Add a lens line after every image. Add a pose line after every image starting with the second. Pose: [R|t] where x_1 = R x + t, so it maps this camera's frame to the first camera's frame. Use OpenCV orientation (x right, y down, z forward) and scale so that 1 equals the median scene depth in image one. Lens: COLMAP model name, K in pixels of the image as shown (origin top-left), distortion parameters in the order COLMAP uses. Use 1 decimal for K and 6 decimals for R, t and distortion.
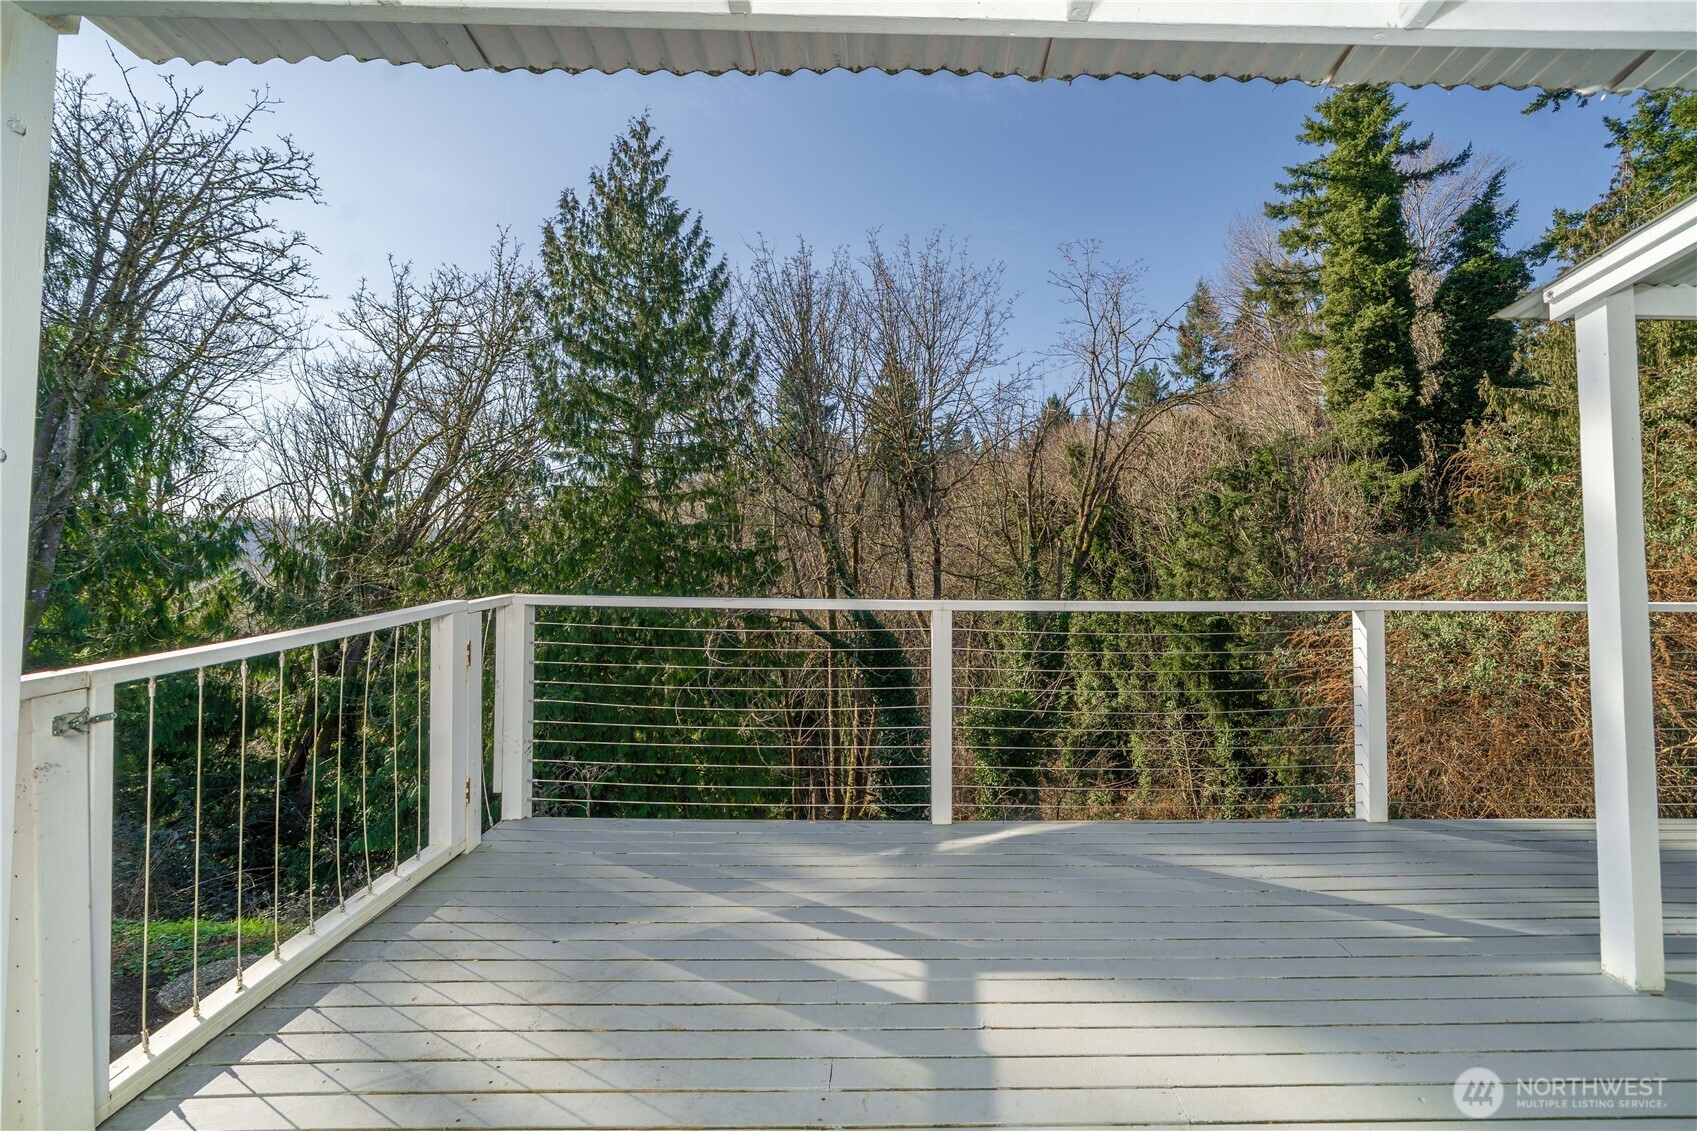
lens RADIAL K [[638.7, 0, 884.1], [0, 638.7, 525.9], [0, 0, 1]] dist [-0.012677, 0.003152]
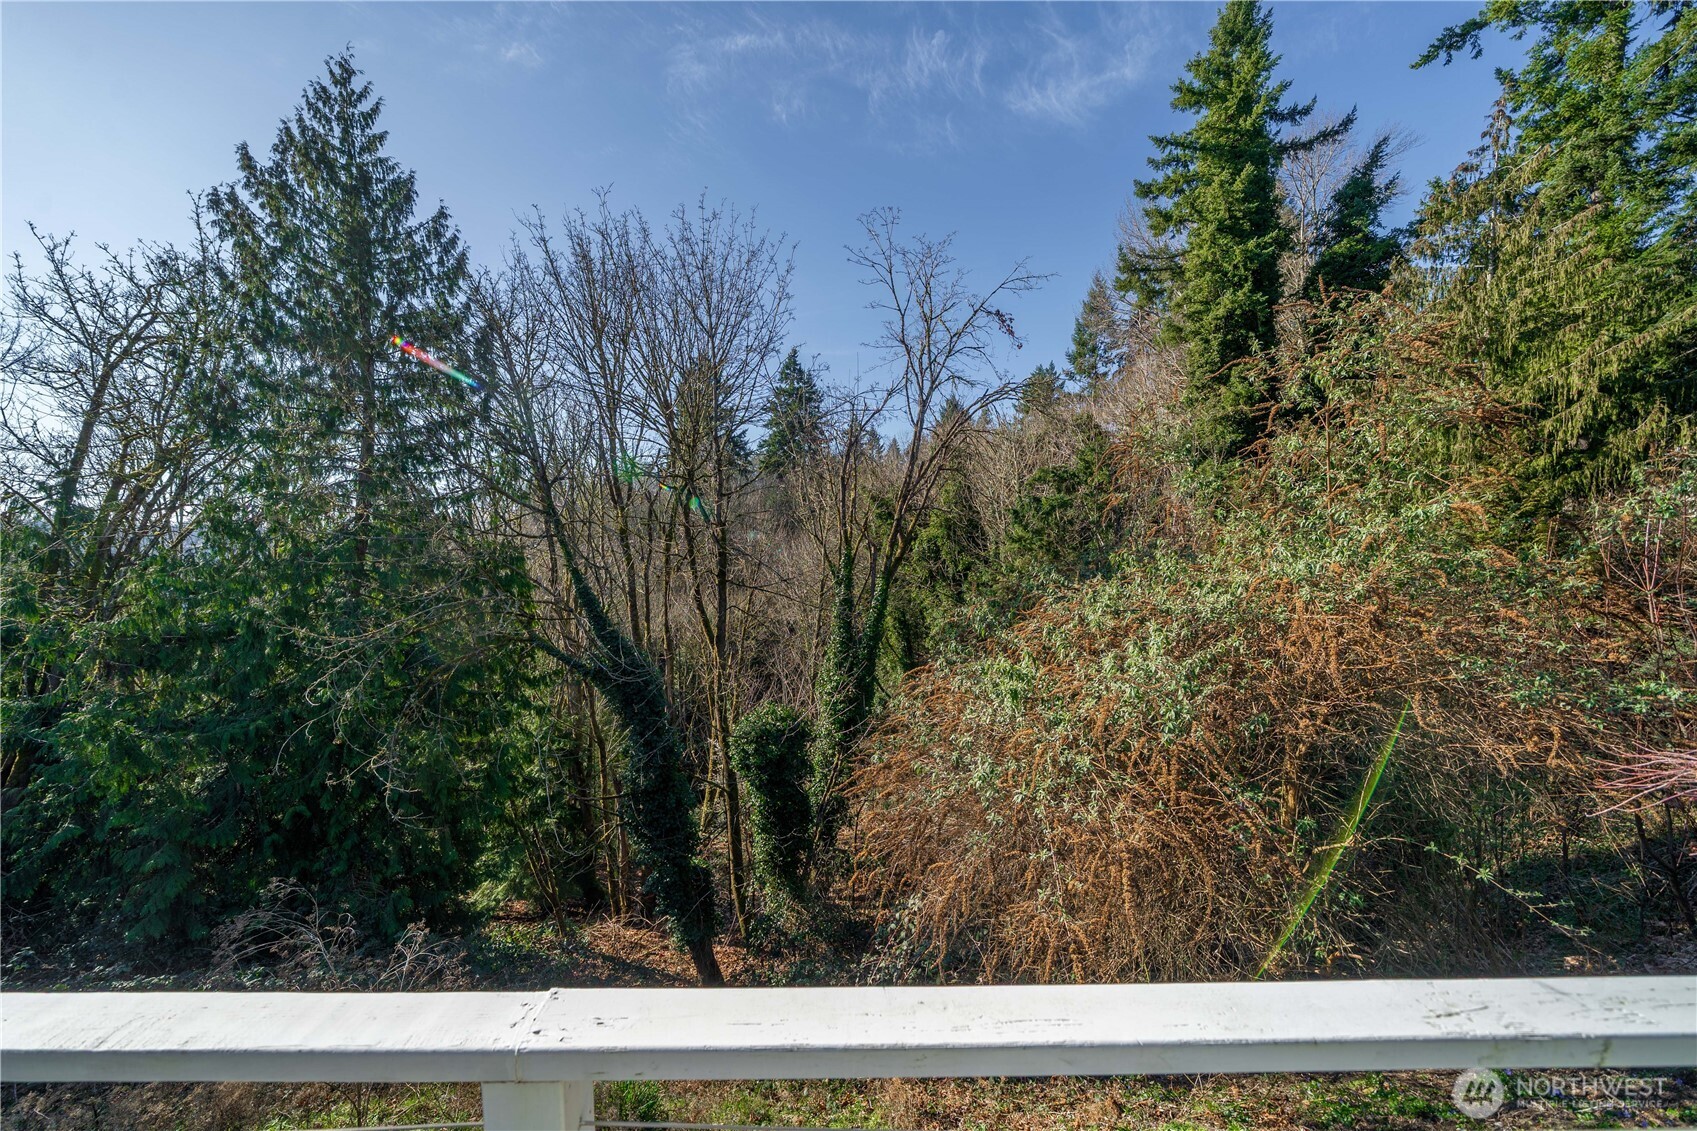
lens RADIAL K [[593.3, 0, 819.6], [0, 593.3, 587.0], [0, 0, 1]] dist [-0.007606, 0.000315]
pose [[0.999982, -0.002891, -0.005232, 0.160975], [0.003420, 0.994574, 0.103976, -0.006177], [0.004903, -0.103992, 0.994566, 0.082682]]
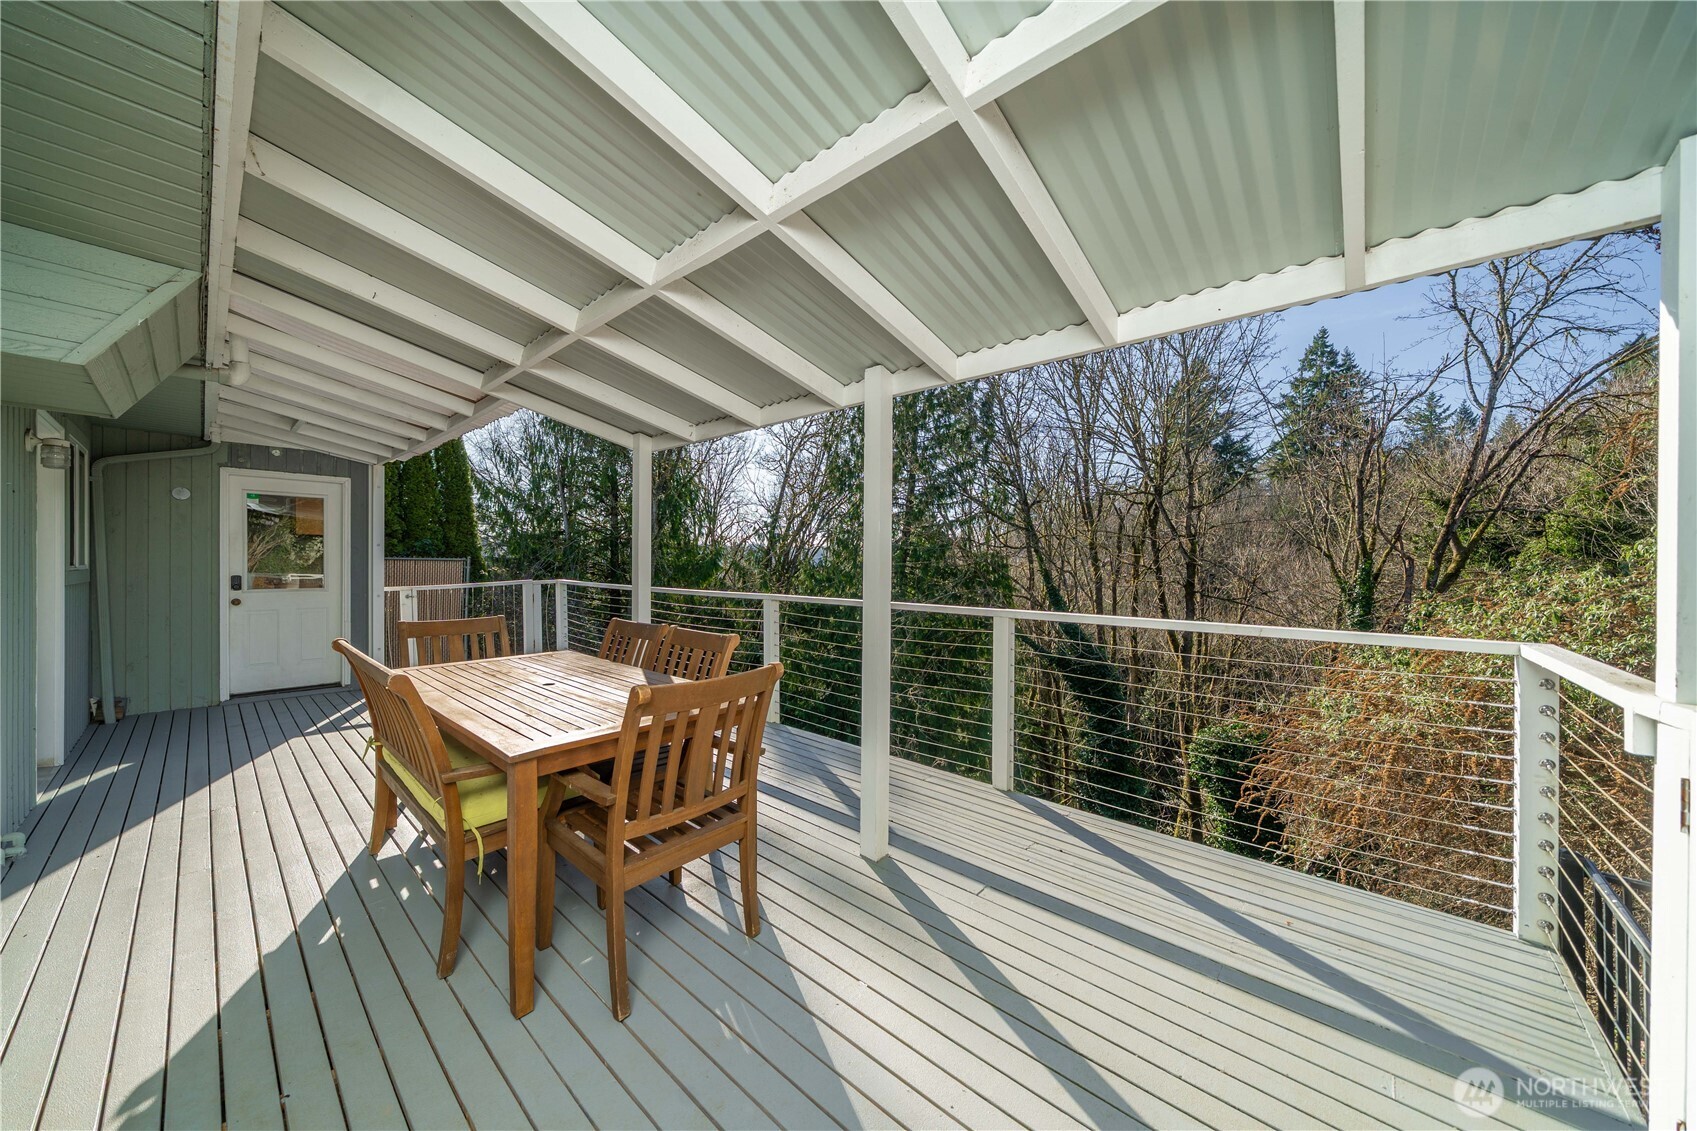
lens RADIAL K [[576.8, 0, 838.9], [0, 576.8, 565.9], [0, 0, 1]] dist [-0.001137, -0.000110]
pose [[0.729963, 0.007807, -0.683442, 0.200552], [0.015969, 0.999467, 0.028473, 0.000581], [0.683300, -0.031698, 0.729449, 0.002790]]
